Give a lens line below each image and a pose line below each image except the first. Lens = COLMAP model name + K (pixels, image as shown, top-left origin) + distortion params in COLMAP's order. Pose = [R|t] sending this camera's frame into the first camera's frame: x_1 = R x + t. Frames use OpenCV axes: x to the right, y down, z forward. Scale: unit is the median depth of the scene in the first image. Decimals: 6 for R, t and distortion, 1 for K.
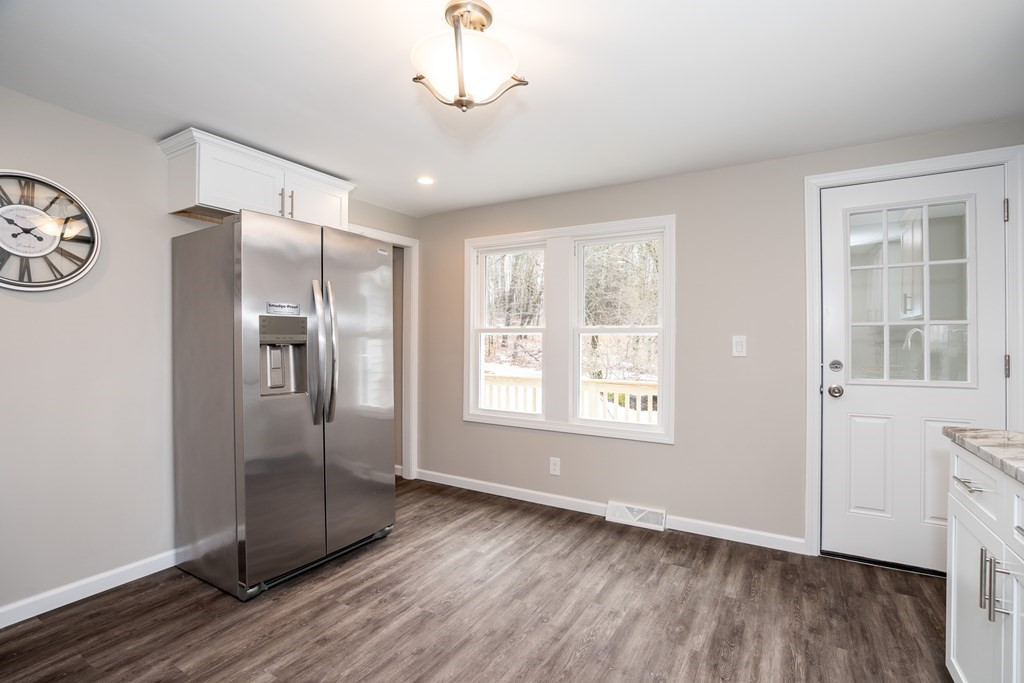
lens RADIAL K [[496.5, 0, 507.3], [0, 496.5, 342.0], [0, 0, 1]] dist [-0.025064, 0.000879]
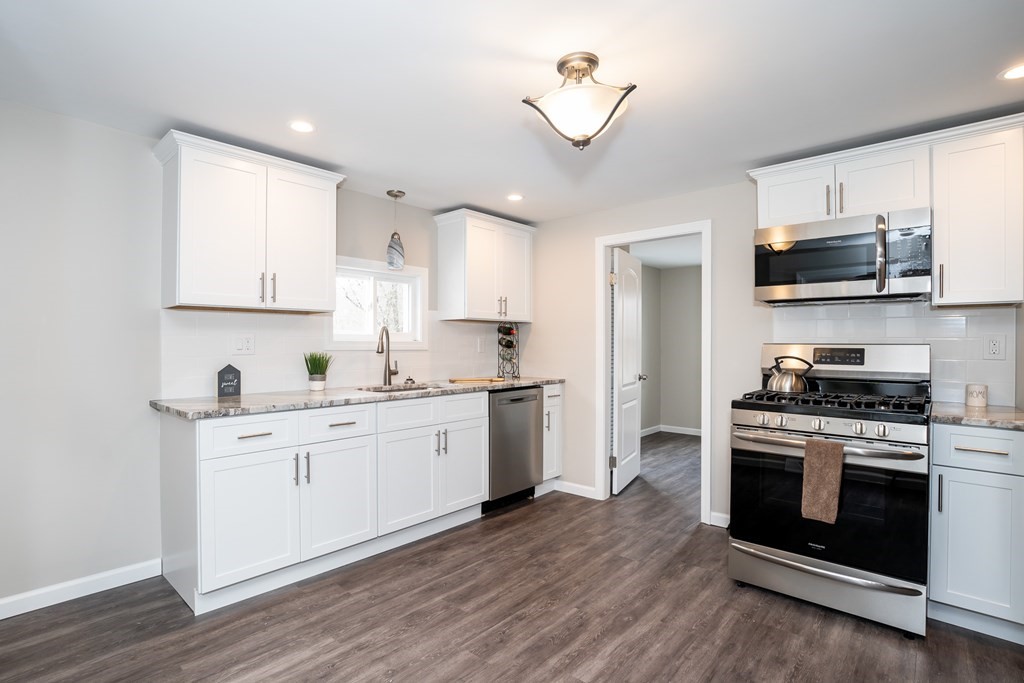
lens RADIAL K [[496.5, 0, 507.3], [0, 496.5, 342.0], [0, 0, 1]] dist [-0.025064, 0.000879]
pose [[-0.984168, -0.002439, 0.177219, -0.074840], [-0.002314, 0.999997, 0.000909, -0.005998], [-0.177221, 0.000485, -0.984171, 1.306812]]
